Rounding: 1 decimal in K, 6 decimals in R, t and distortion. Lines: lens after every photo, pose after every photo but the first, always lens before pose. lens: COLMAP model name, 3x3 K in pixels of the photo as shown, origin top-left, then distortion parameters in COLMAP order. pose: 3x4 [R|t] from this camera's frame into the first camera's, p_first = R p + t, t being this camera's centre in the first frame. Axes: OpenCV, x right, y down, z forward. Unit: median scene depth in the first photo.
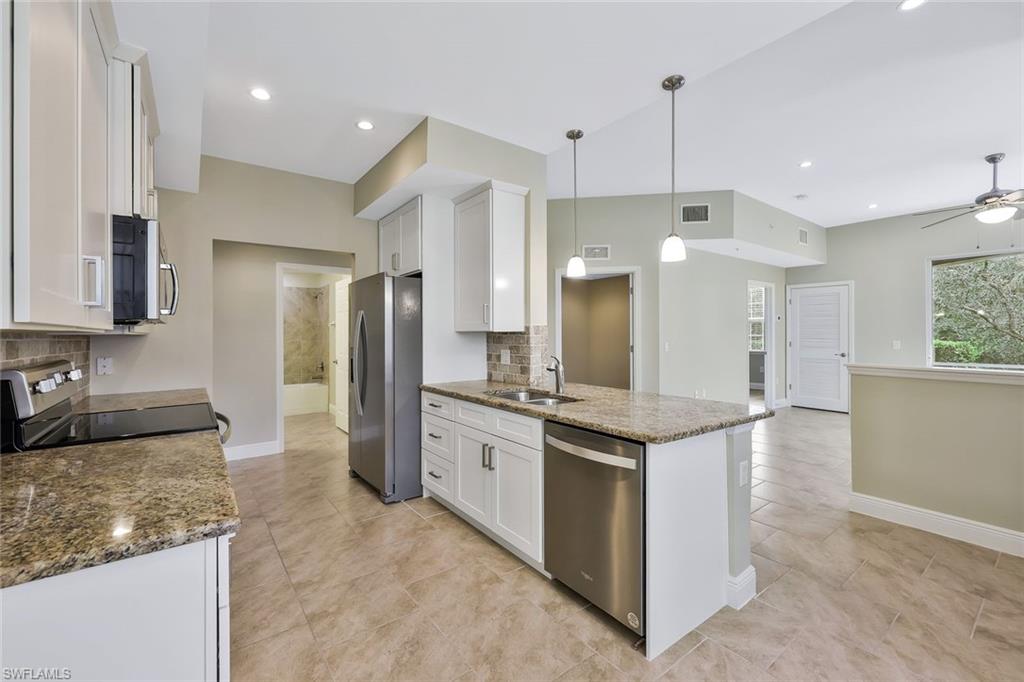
lens RADIAL K [[429.7, 0, 531.2], [0, 429.7, 334.5], [0, 0, 1]] dist [-0.000601, 0.000007]
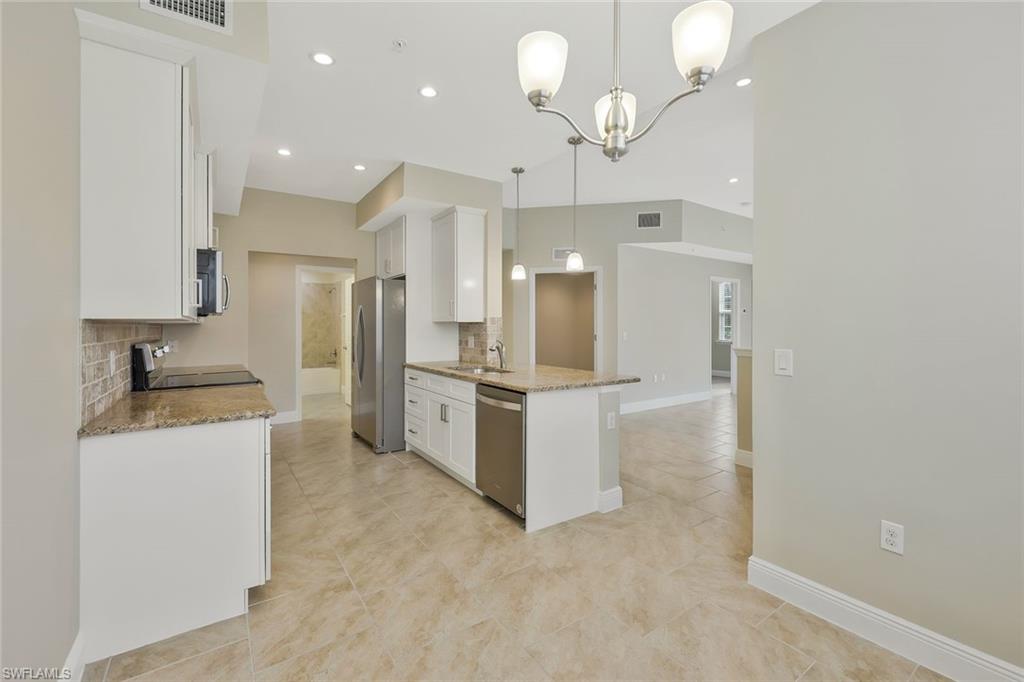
lens RADIAL K [[434.0, 0, 524.8], [0, 434.0, 327.5], [0, 0, 1]] dist [-0.000004, -0.000021]
pose [[0.998627, 0.002877, -0.052298, 0.179500], [-0.002740, 0.999993, 0.002681, 0.005976], [0.052306, -0.002534, 0.998628, -0.292410]]
